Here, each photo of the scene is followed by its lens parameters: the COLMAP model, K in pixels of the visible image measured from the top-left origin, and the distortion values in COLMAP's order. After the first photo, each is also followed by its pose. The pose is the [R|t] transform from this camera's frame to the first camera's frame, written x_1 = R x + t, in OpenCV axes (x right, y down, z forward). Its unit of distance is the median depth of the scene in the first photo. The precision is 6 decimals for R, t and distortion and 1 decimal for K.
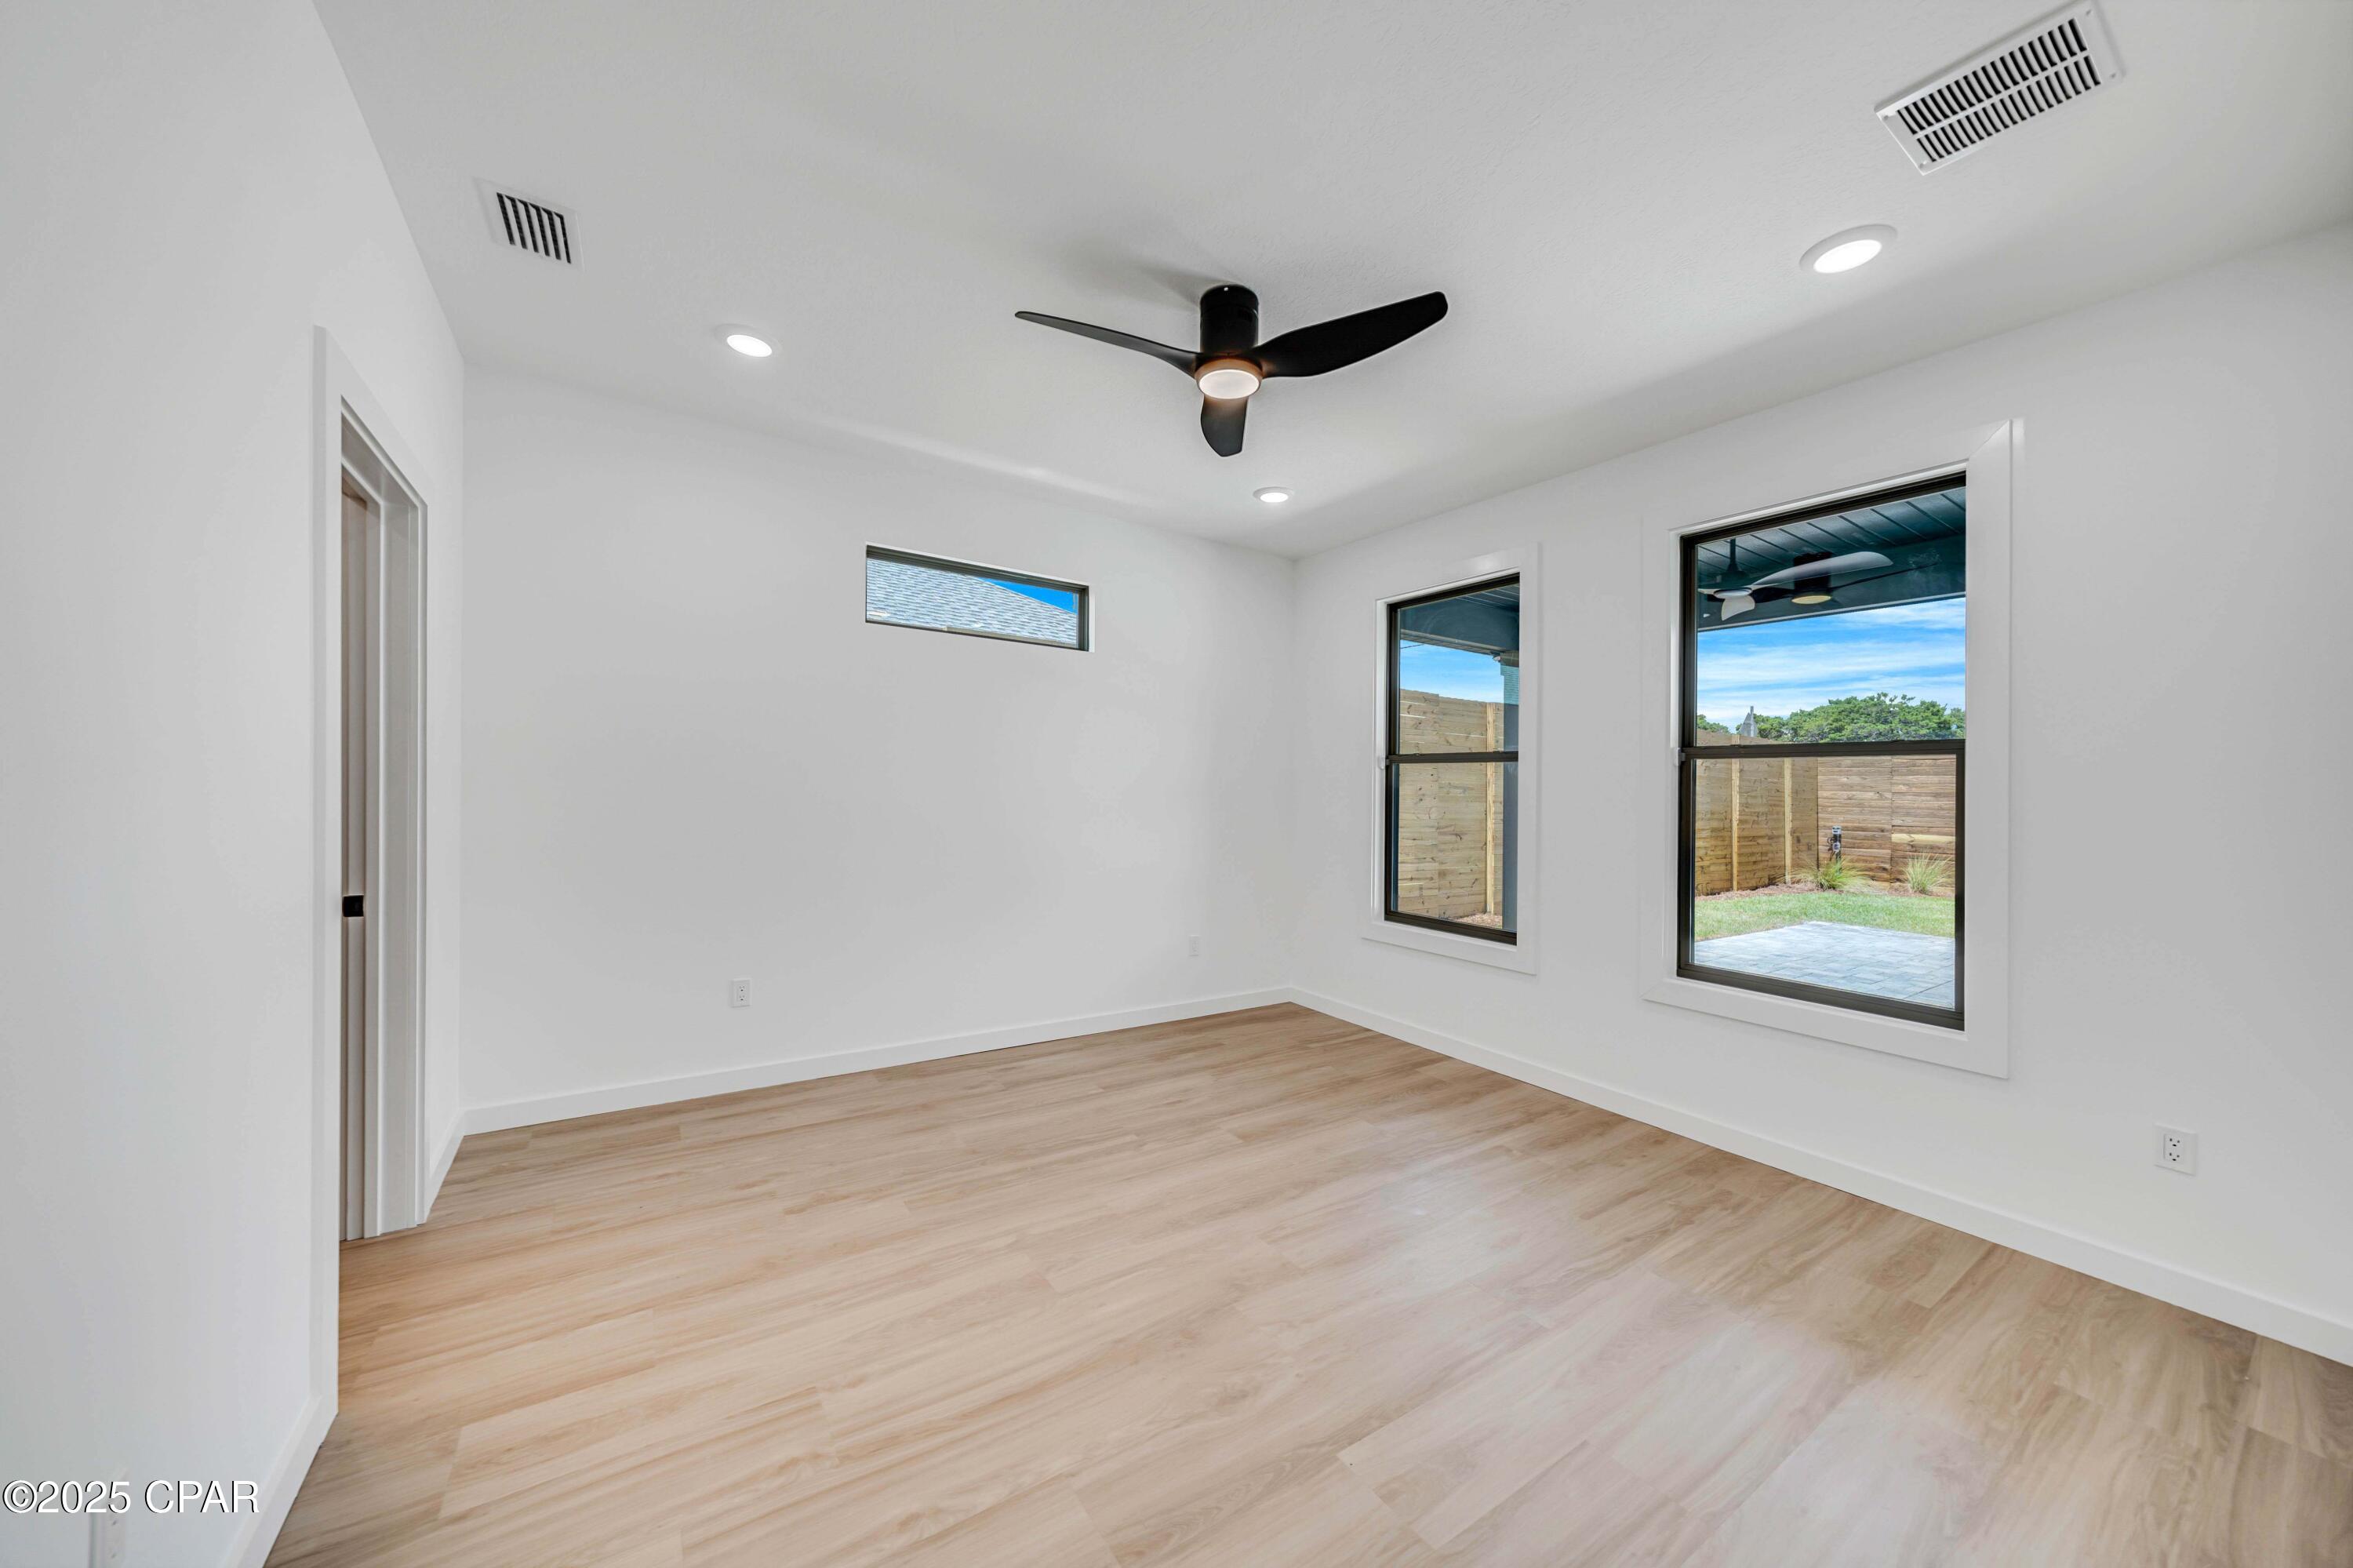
lens RADIAL K [[822.0, 0, 1162.1], [0, 822.0, 791.2], [0, 0, 1]] dist [0.000813, -0.000077]
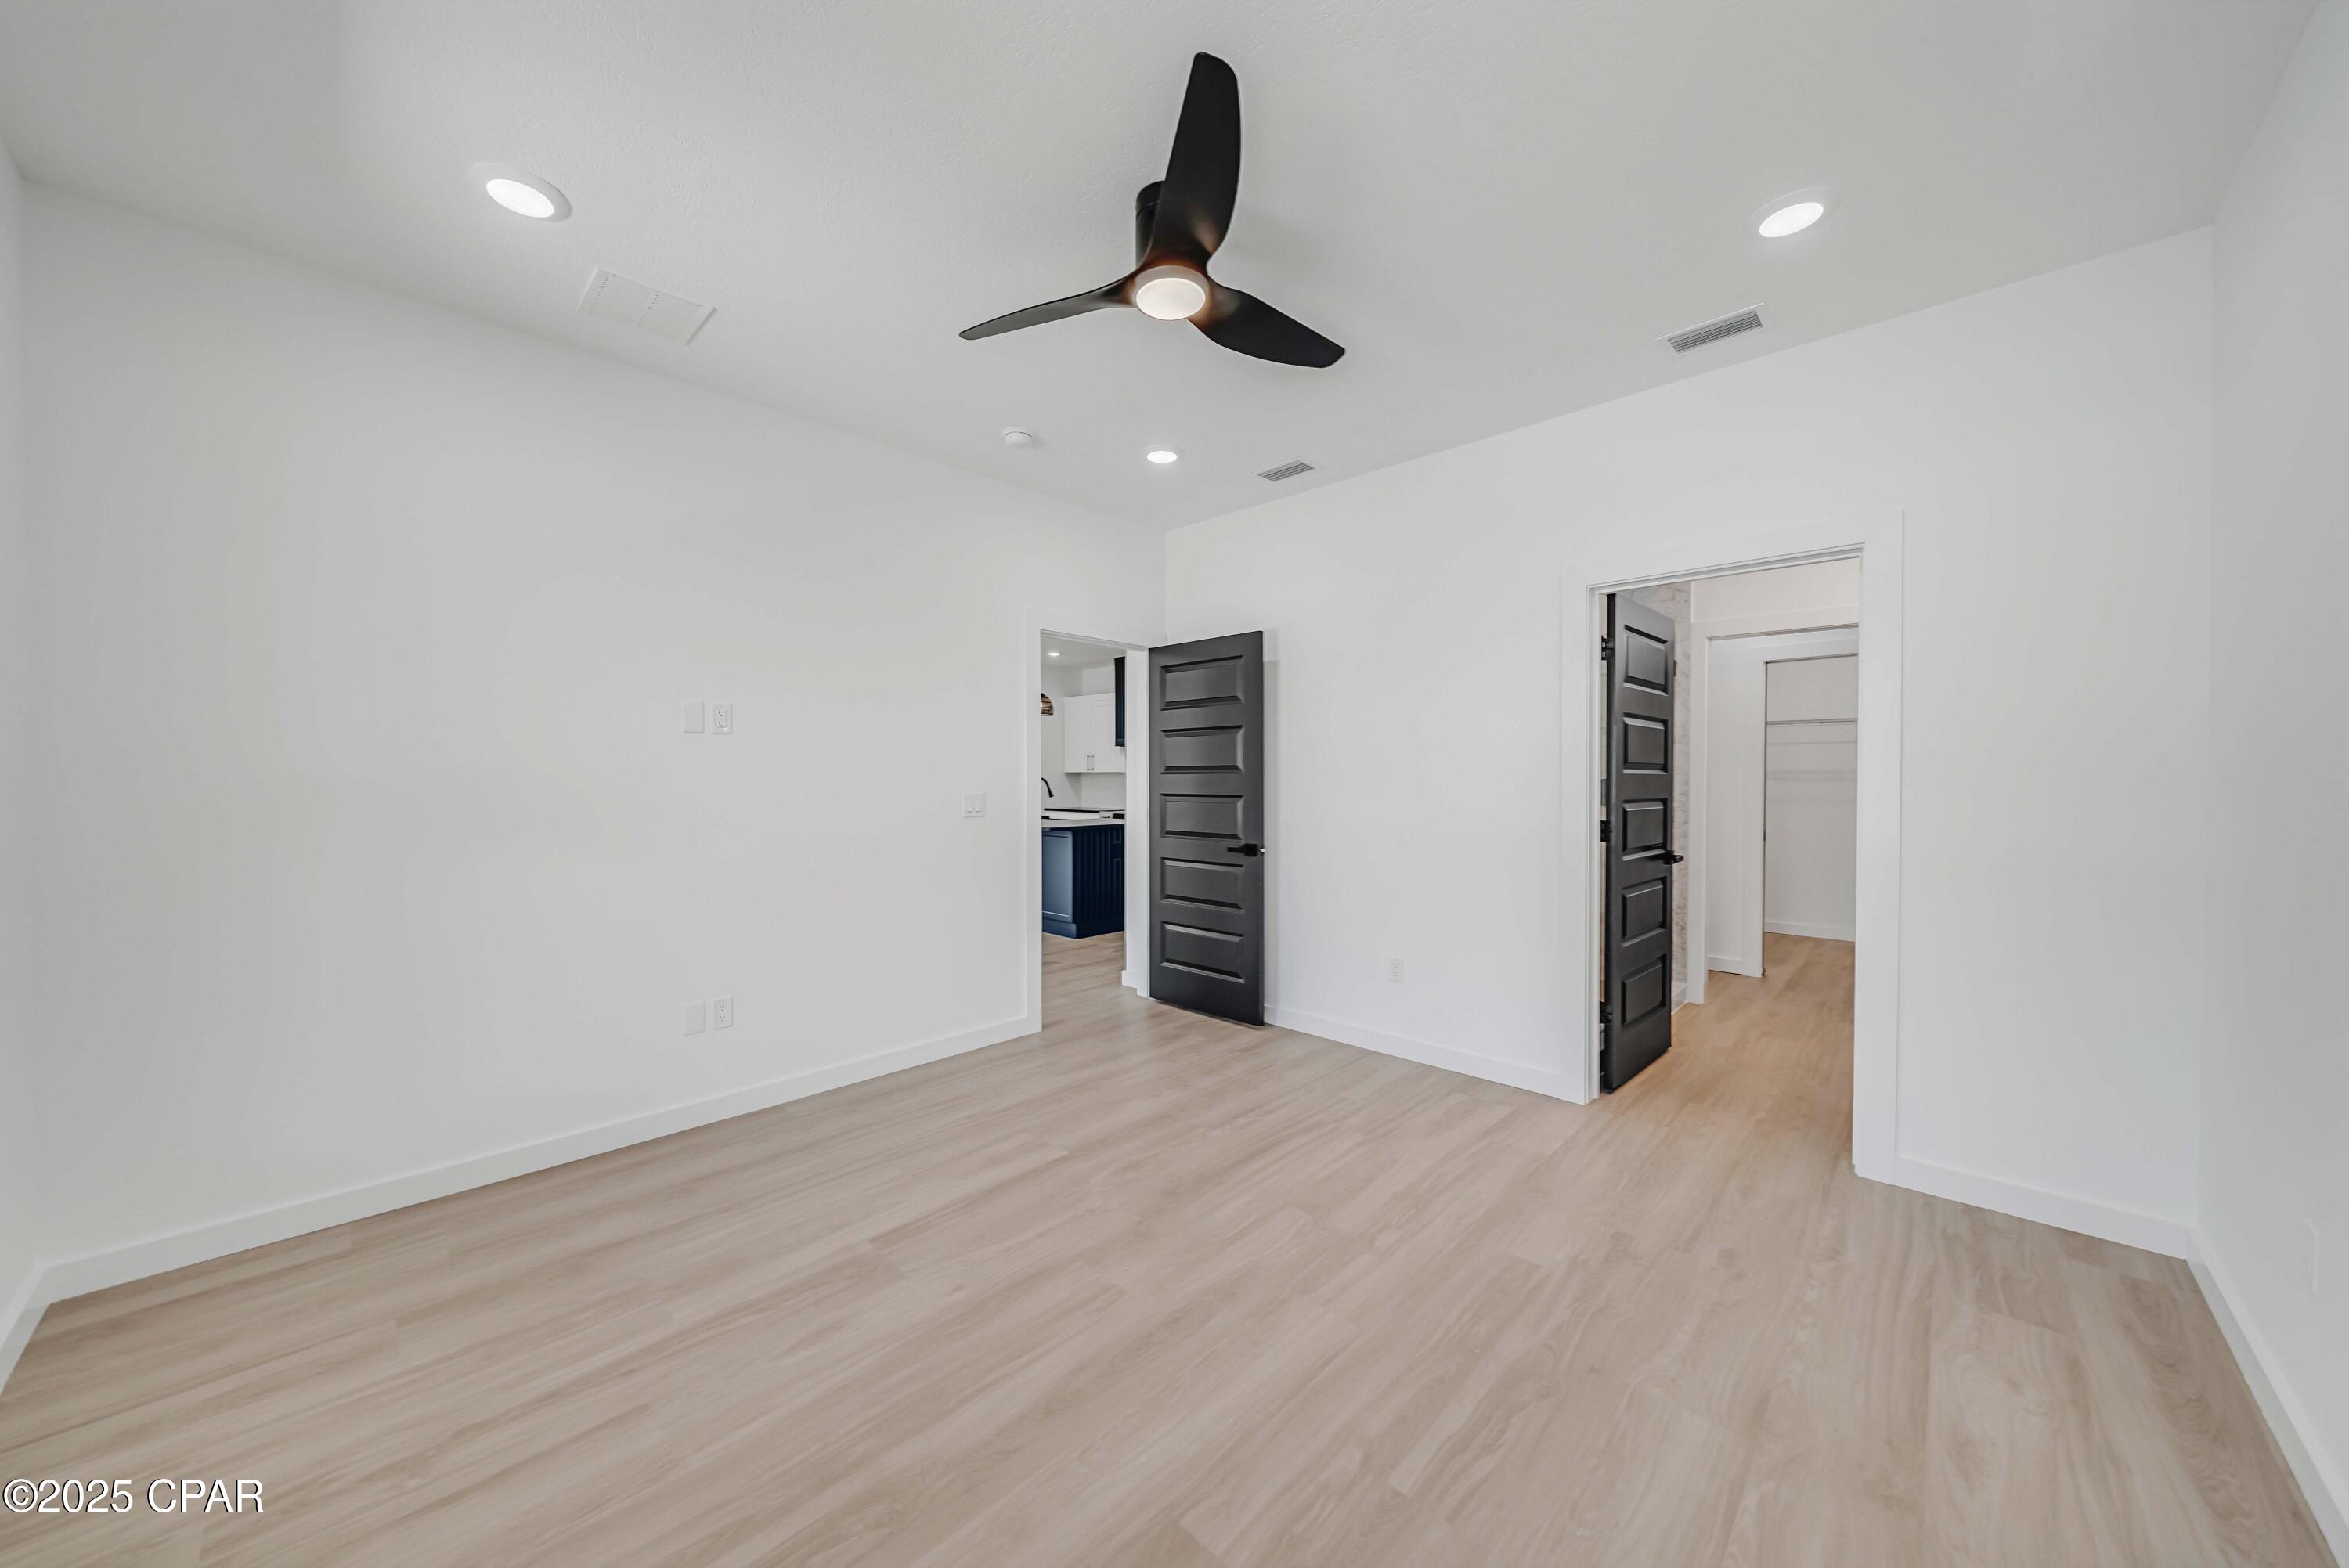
lens RADIAL K [[820.5, 0, 1184.6], [0, 820.5, 777.5], [0, 0, 1]] dist [0.000813, -0.000077]
pose [[-0.969080, -0.024869, -0.245492, 0.290623], [-0.025527, 0.999674, -0.000501, 0.003303], [0.245424, 0.005781, -0.969399, 1.894867]]
